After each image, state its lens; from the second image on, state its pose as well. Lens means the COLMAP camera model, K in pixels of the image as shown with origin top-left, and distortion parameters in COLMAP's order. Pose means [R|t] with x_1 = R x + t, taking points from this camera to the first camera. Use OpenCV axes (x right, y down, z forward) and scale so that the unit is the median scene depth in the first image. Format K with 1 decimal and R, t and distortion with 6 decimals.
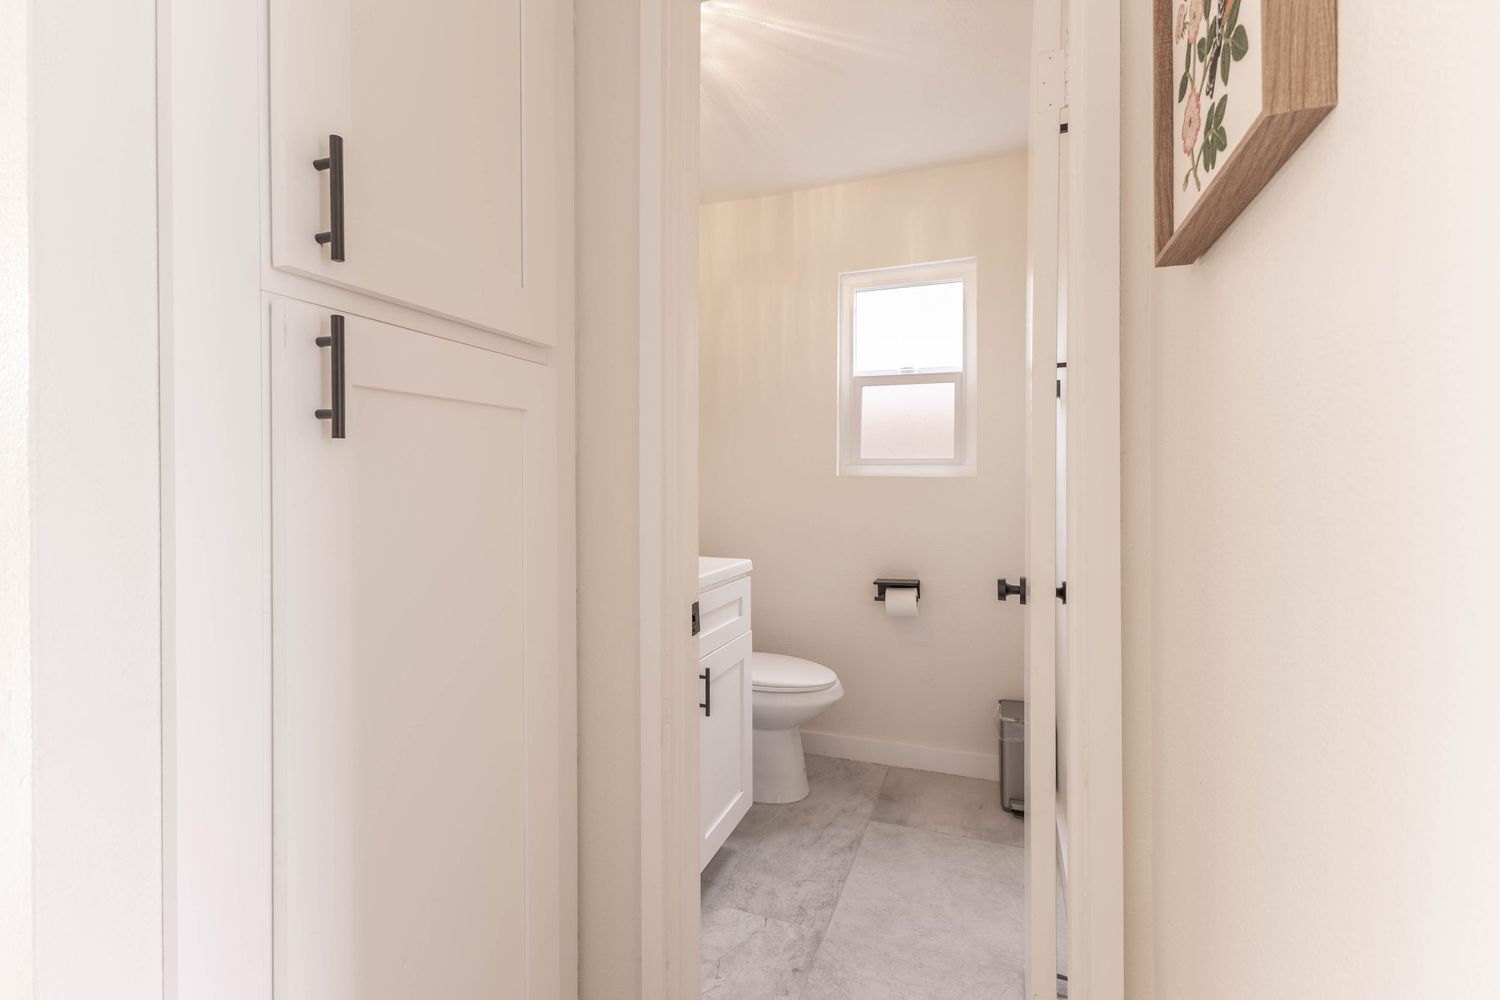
lens RADIAL K [[665.4, 0, 742.8], [0, 665.4, 479.6], [0, 0, 1]] dist [0.010594, -0.000745]
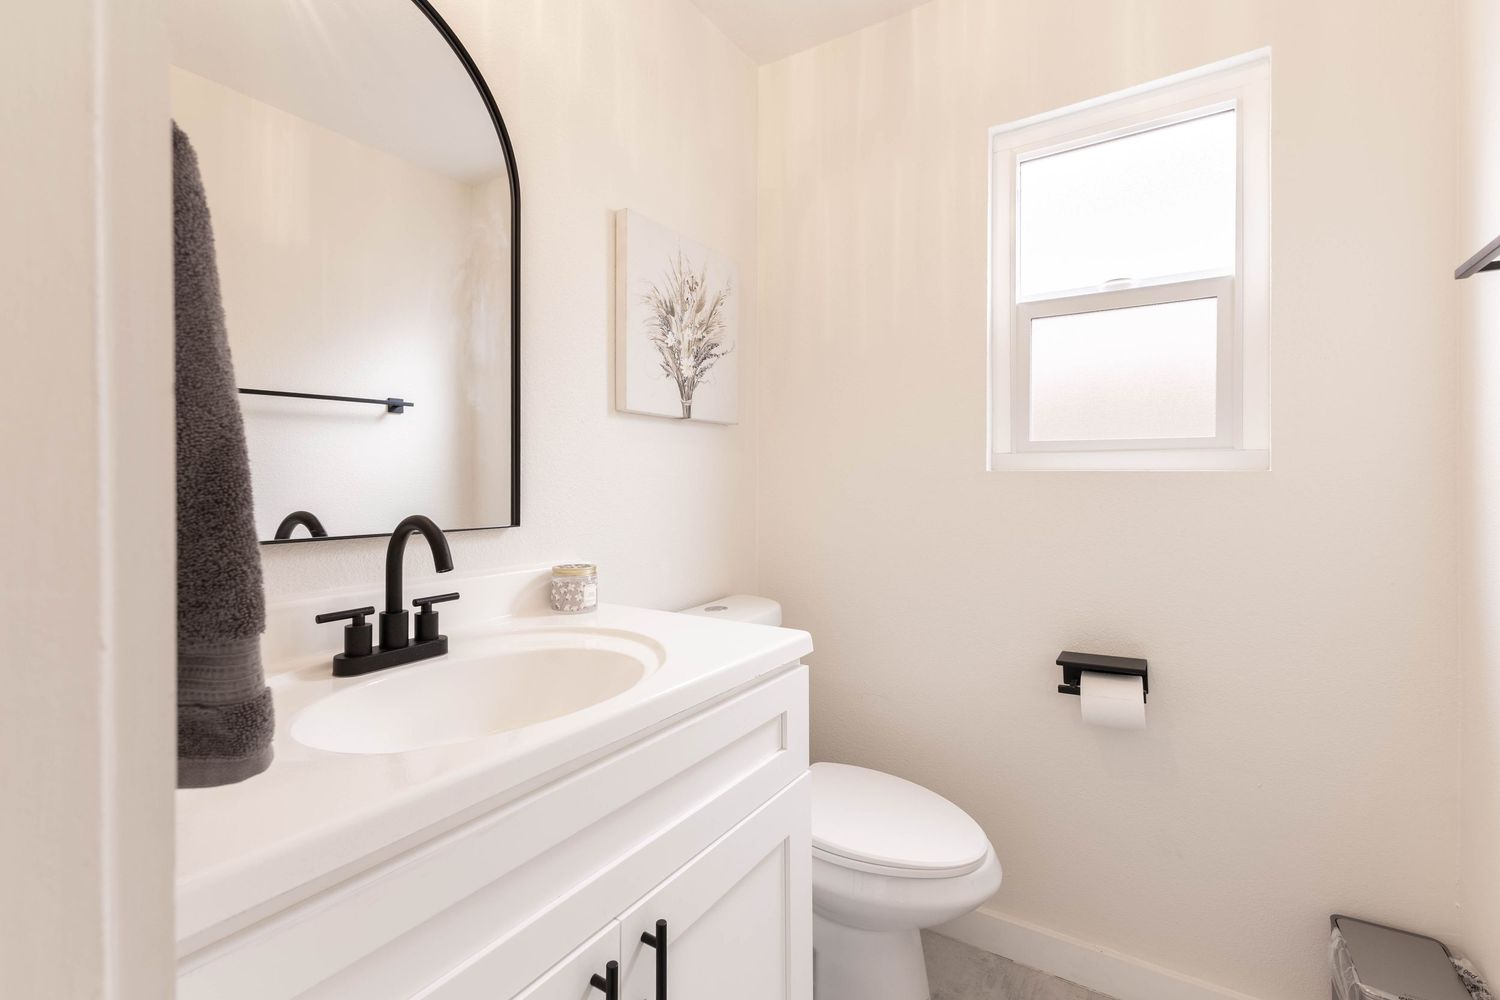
lens RADIAL K [[665.4, 0, 742.8], [0, 665.4, 479.6], [0, 0, 1]] dist [0.010594, -0.000745]
pose [[0.975482, -0.004464, -0.220035, 0.061312], [0.005433, 0.999978, 0.003800, -0.001976], [0.220013, -0.004902, 0.975485, 0.385349]]
